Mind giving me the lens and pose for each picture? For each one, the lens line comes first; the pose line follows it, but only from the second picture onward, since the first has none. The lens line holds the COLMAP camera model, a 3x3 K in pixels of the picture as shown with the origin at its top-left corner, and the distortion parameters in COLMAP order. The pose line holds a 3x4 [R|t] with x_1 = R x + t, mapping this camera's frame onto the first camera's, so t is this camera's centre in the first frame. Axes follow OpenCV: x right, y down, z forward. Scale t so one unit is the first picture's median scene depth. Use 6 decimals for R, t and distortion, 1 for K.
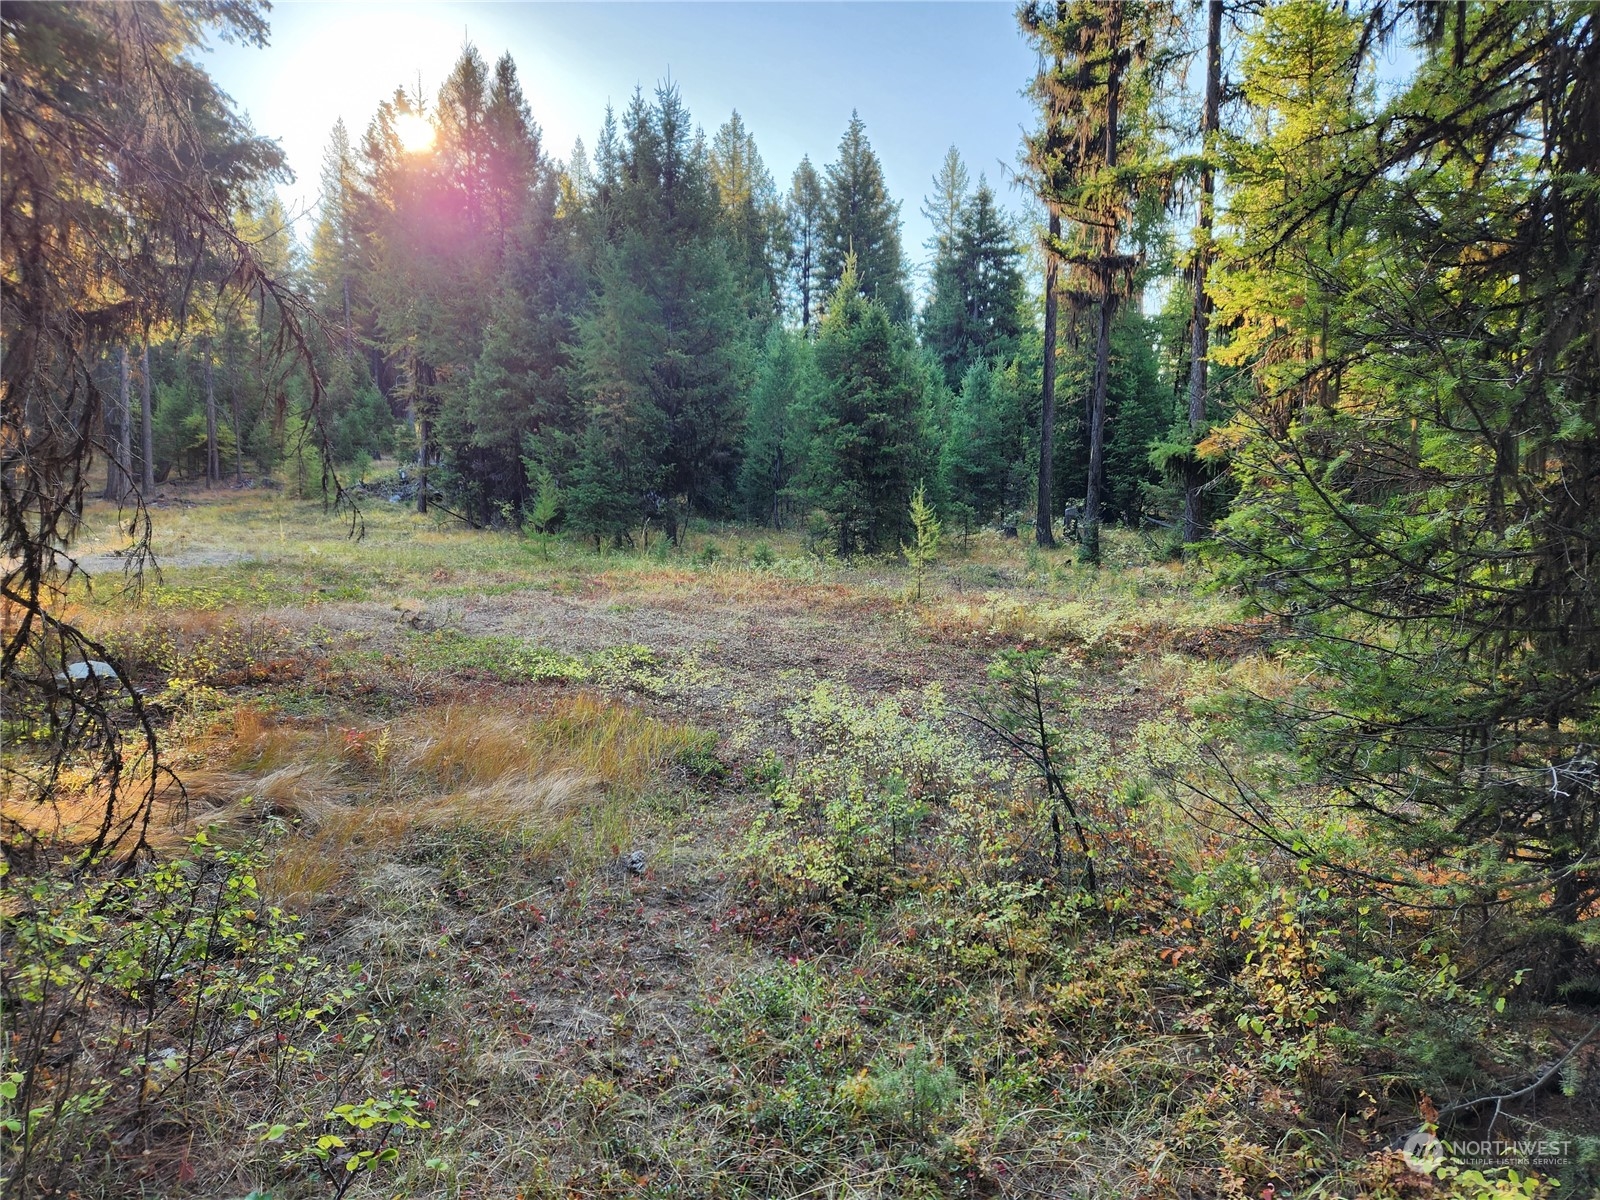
lens RADIAL K [[1058.8, 0, 804.0], [0, 1058.8, 602.9], [0, 0, 1]] dist [0.090659, -0.077371]
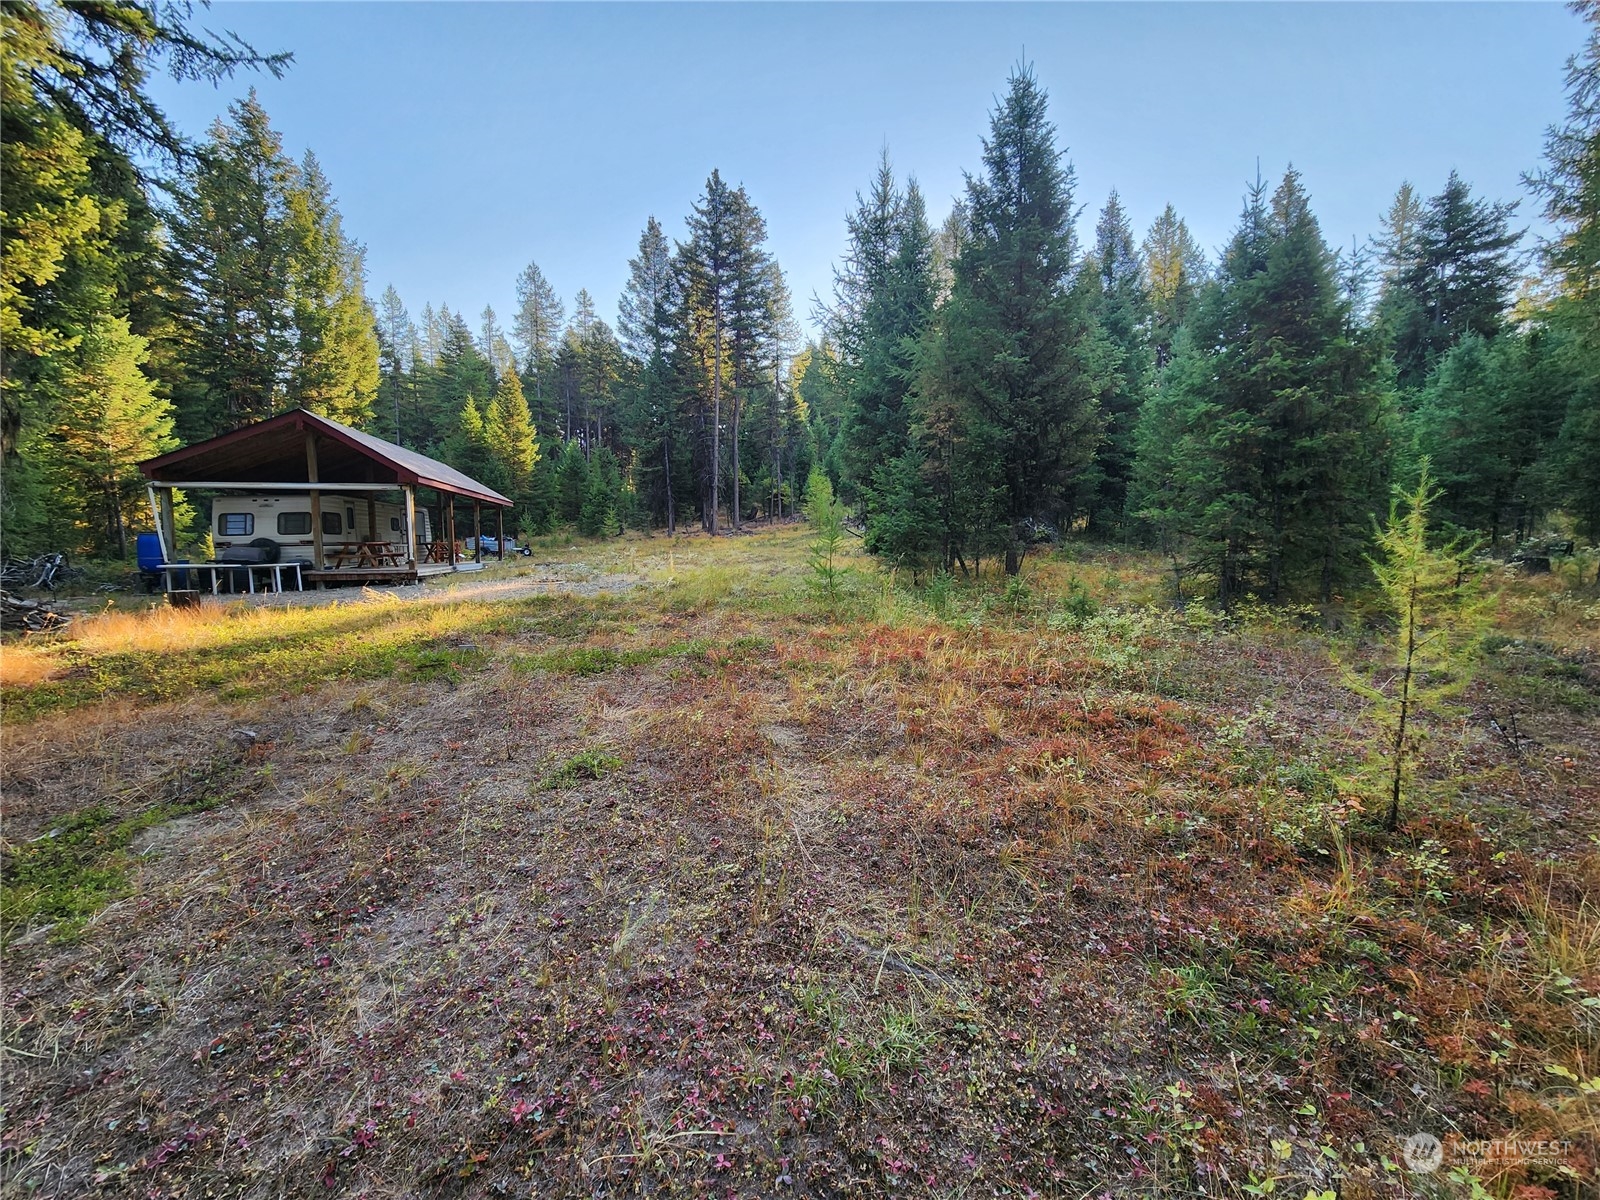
lens RADIAL K [[656.5, 0, 810.9], [0, 656.5, 590.3], [0, 0, 1]] dist [0.003004, -0.001635]
pose [[0.839896, 0.035367, -0.541593, 0.019352], [-0.033971, 0.999344, 0.012577, -0.021796], [0.541683, 0.007835, 0.840547, 0.218958]]
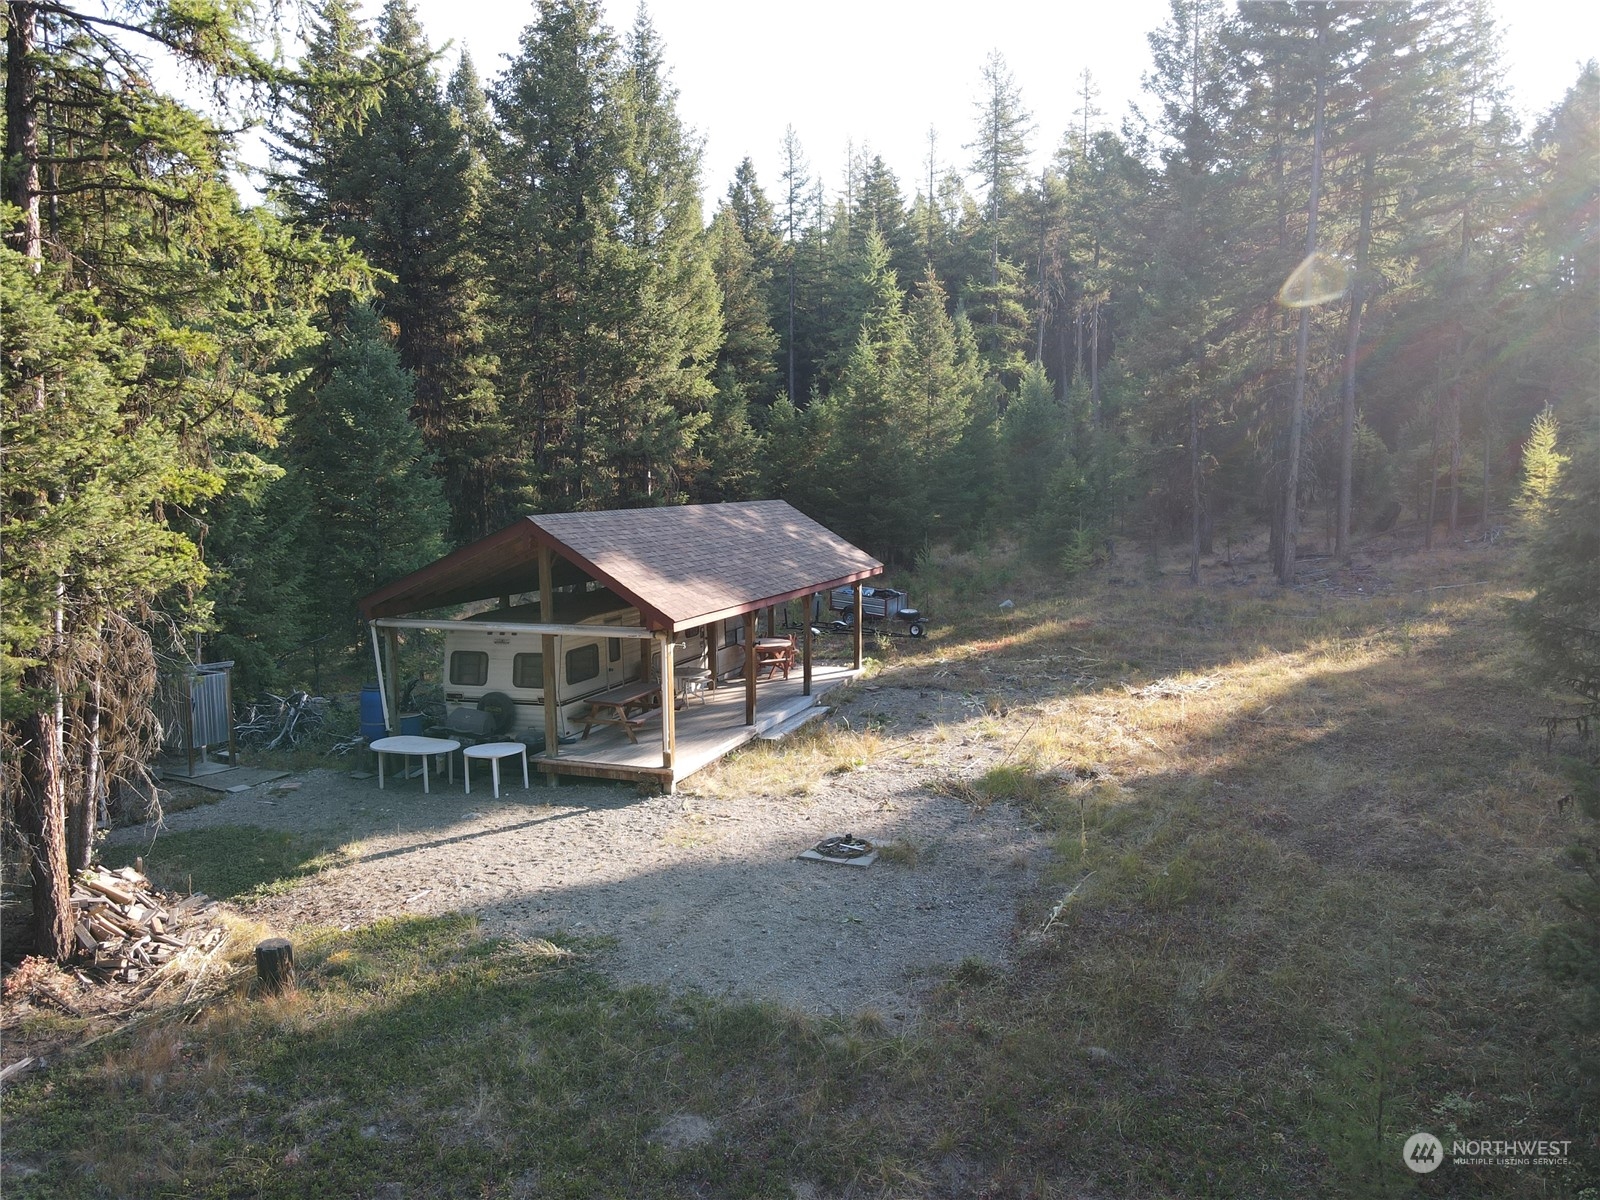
lens RADIAL K [[1176.0, 0, 790.3], [0, 1176.0, 589.2], [0, 0, 1]] dist [0.009610, 0.018851]
pose [[0.397852, 0.088891, -0.913133, 0.006579], [-0.058259, 0.995734, 0.071548, -0.104976], [0.915598, 0.024733, 0.401334, 0.279151]]
